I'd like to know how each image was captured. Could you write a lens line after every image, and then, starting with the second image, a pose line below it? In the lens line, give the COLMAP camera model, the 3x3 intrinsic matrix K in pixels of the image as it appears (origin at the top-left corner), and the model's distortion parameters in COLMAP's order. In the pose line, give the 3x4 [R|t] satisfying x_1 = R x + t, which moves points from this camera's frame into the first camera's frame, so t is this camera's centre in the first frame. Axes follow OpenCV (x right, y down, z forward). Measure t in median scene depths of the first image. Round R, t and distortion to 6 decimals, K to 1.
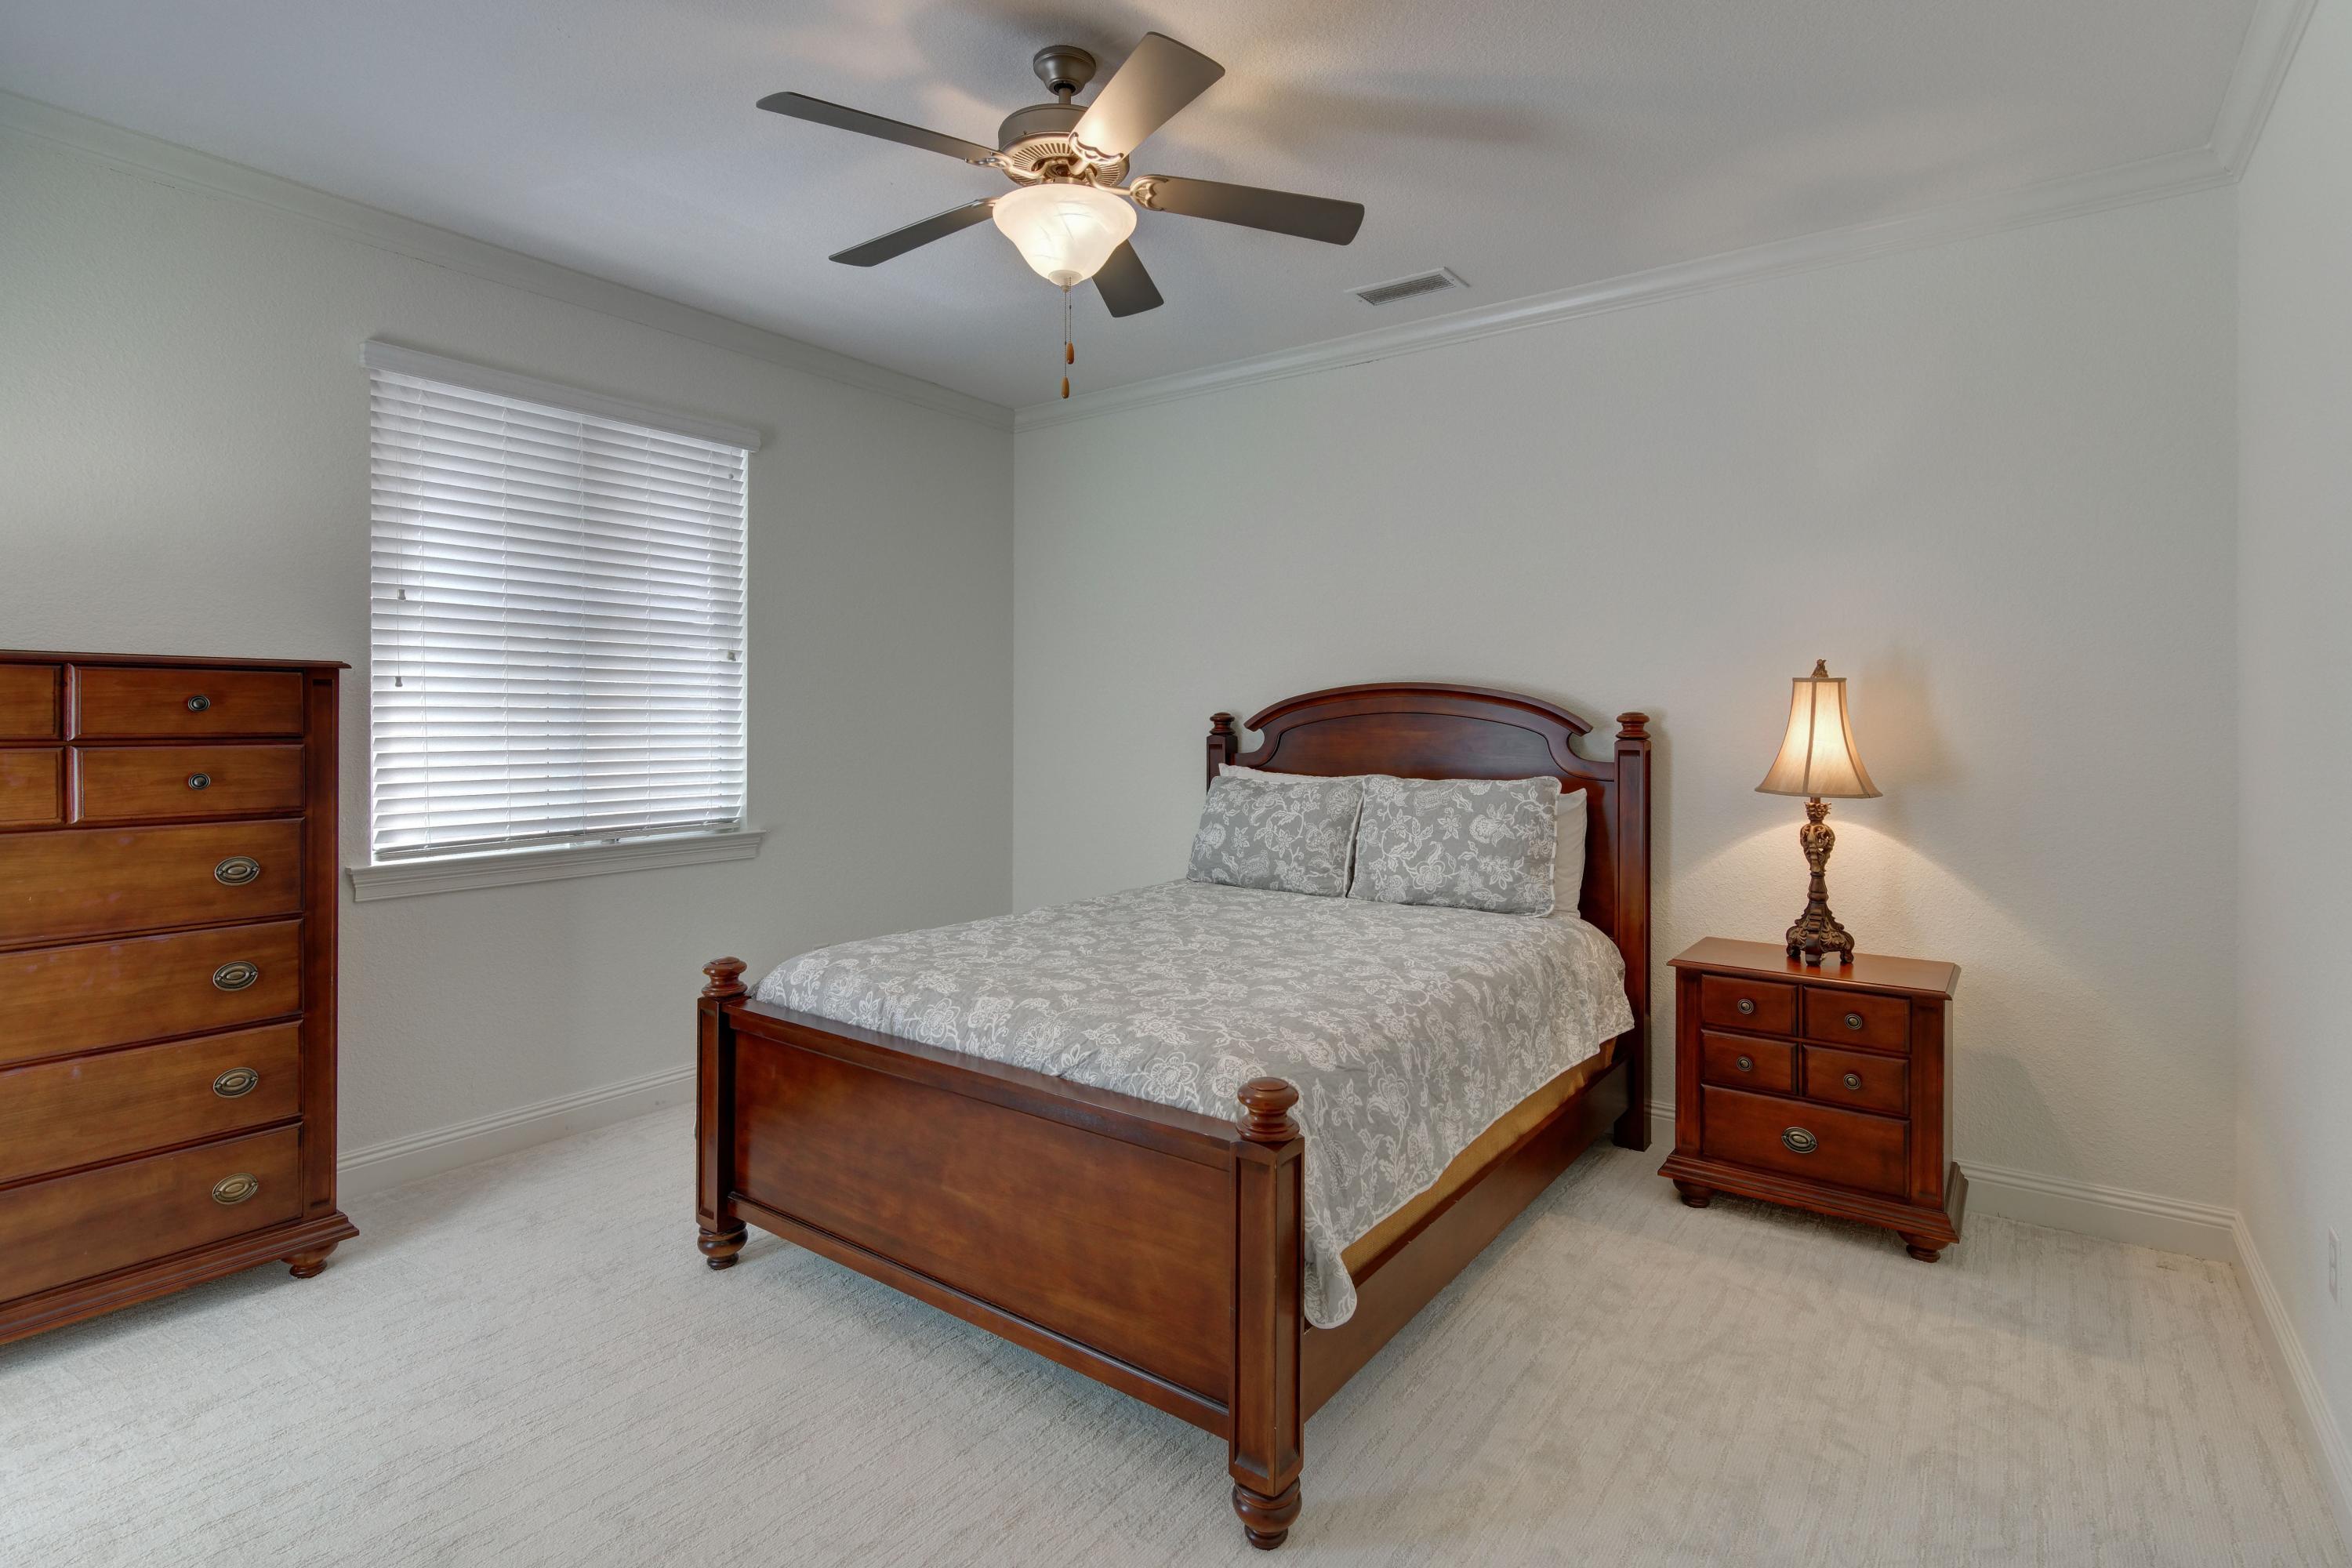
lens RADIAL K [[1122.2, 0, 1207.0], [0, 1122.2, 732.6], [0, 0, 1]] dist [0.000615, 0.000055]
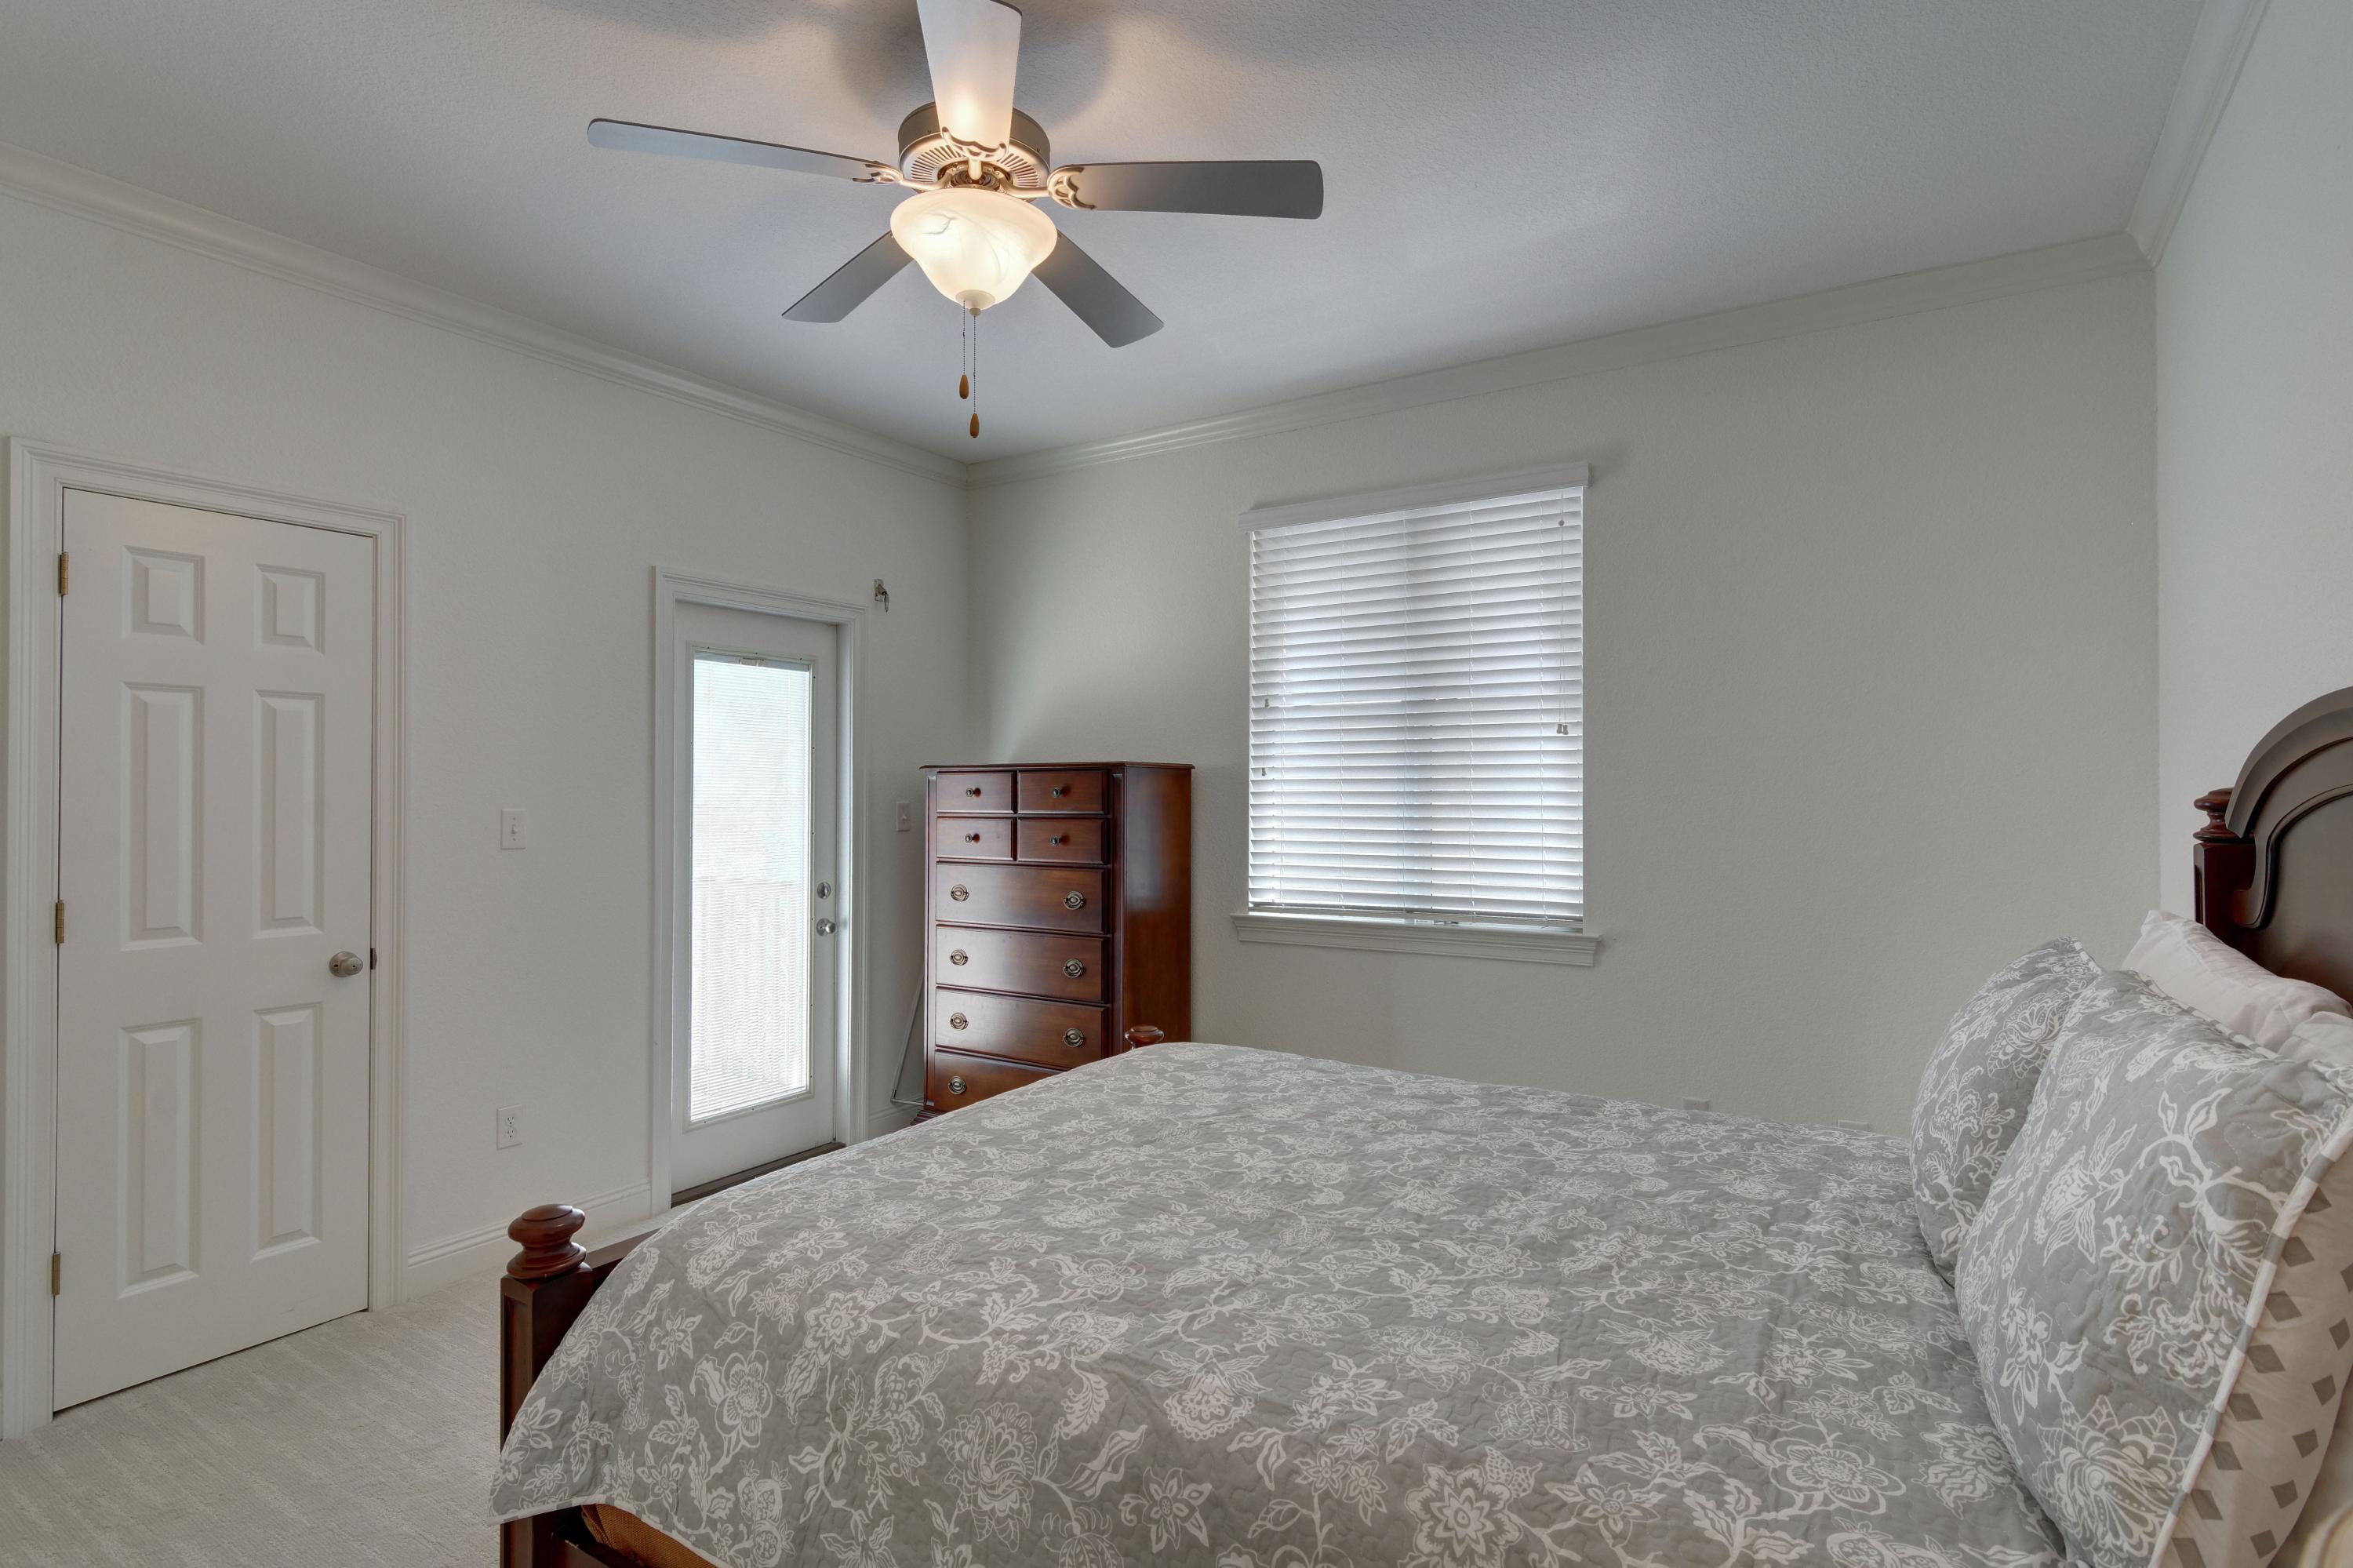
lens RADIAL K [[1159.6, 0, 1176.5], [0, 1159.6, 784.0], [0, 0, 1]] dist [0.002462, 0.000130]
pose [[0.058334, -0.011321, -0.998233, 0.509760], [-0.011807, 0.999858, -0.012029, -0.012734], [0.998227, 0.012488, 0.058192, 0.724403]]
